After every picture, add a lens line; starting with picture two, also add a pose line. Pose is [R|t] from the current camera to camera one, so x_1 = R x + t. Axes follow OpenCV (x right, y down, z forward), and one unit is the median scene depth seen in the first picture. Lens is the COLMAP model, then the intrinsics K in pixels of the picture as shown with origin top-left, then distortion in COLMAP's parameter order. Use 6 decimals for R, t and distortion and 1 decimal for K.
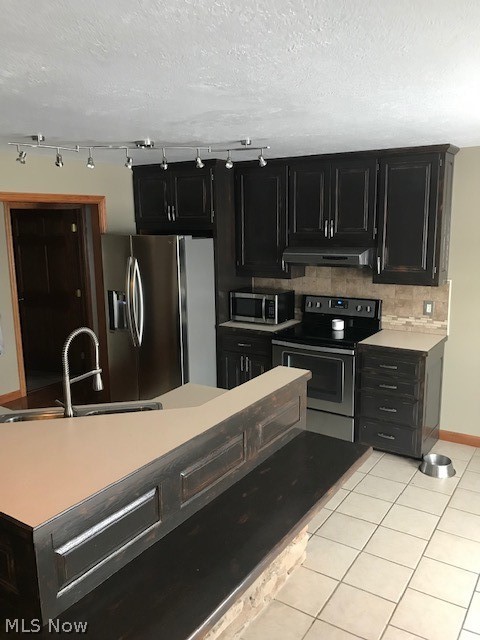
lens RADIAL K [[524.4, 0, 240.4], [0, 524.4, 319.7], [0, 0, 1]] dist [0.023284, -0.001466]
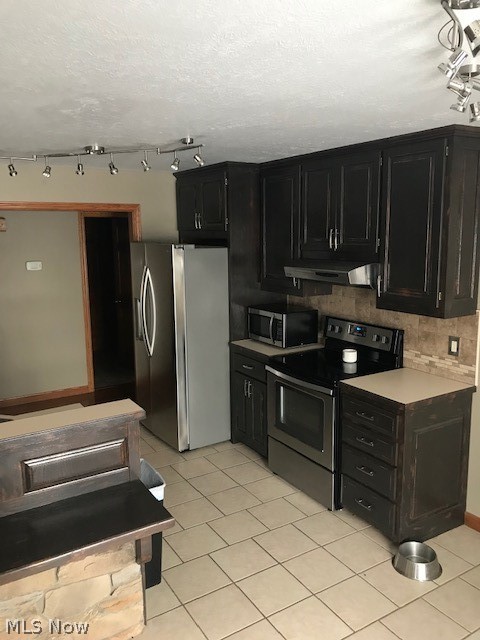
lens RADIAL K [[524.4, 0, 240.3], [0, 524.4, 319.2], [0, 0, 1]] dist [0.023284, -0.001466]
pose [[0.908617, 0.073303, -0.411147, 0.372030], [-0.078610, 0.996897, 0.004011, -0.037891], [0.410166, 0.028676, 0.911560, 0.184790]]
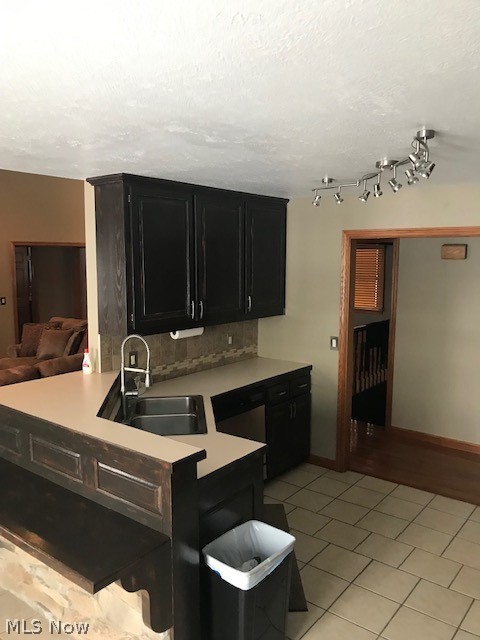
lens RADIAL K [[524.4, 0, 241.9], [0, 524.4, 319.7], [0, 0, 1]] dist [0.023284, -0.001466]
pose [[-0.084611, 0.141378, -0.986333, 0.489412], [-0.194379, 0.968523, 0.155500, -0.139281], [0.977271, 0.204879, -0.054467, 0.644123]]
